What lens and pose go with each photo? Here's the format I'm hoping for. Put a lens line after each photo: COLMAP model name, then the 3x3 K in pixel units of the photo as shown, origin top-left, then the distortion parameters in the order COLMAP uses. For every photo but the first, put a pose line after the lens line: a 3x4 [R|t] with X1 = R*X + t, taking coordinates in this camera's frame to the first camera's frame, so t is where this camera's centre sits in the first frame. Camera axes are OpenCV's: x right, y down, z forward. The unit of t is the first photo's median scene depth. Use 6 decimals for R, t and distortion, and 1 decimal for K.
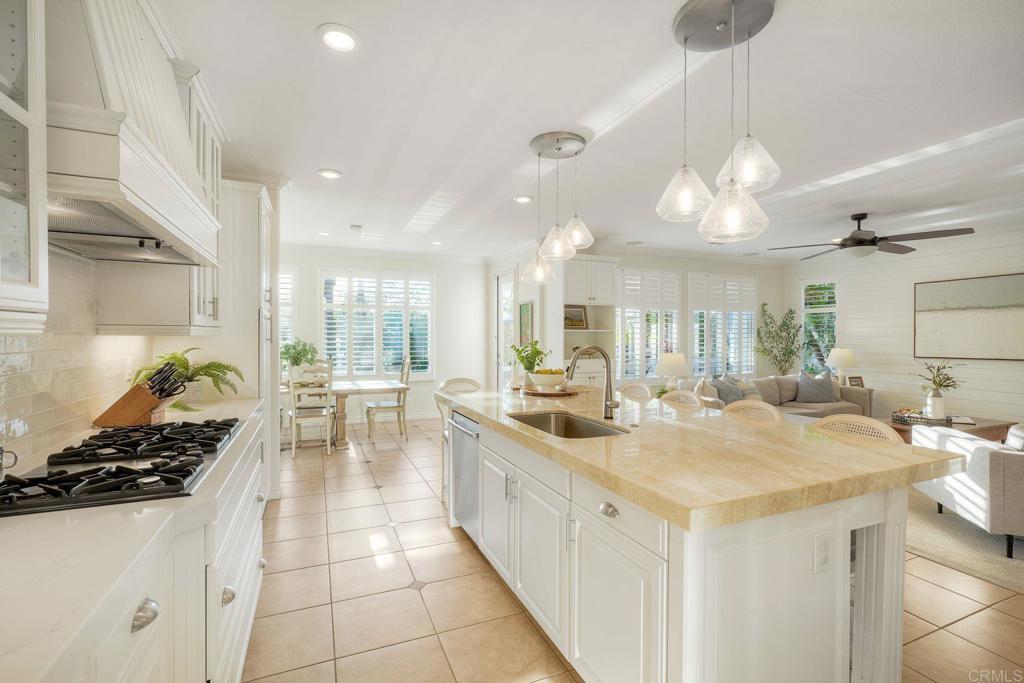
lens RADIAL K [[462.9, 0, 515.1], [0, 462.9, 339.2], [0, 0, 1]] dist [-0.005249, -0.000039]
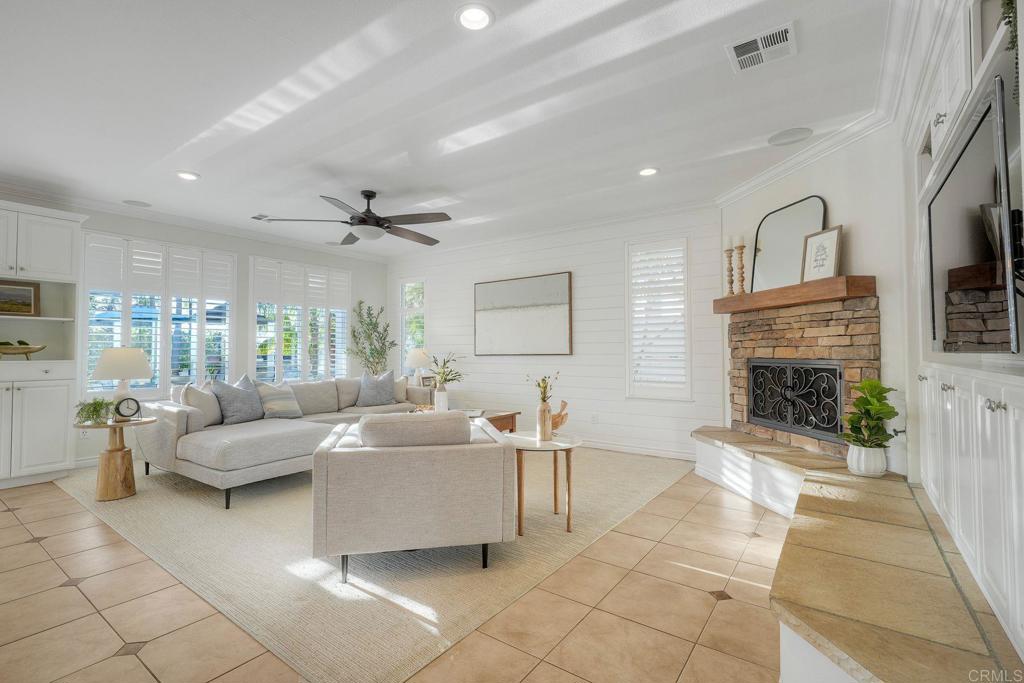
lens RADIAL K [[462.9, 0, 511.4], [0, 462.9, 342.8], [0, 0, 1]] dist [-0.005249, -0.000039]
pose [[0.862712, 0.008065, 0.505631, 0.412576], [0.001981, 0.999811, -0.019327, 0.029829], [-0.505691, 0.017675, 0.862534, 0.072642]]
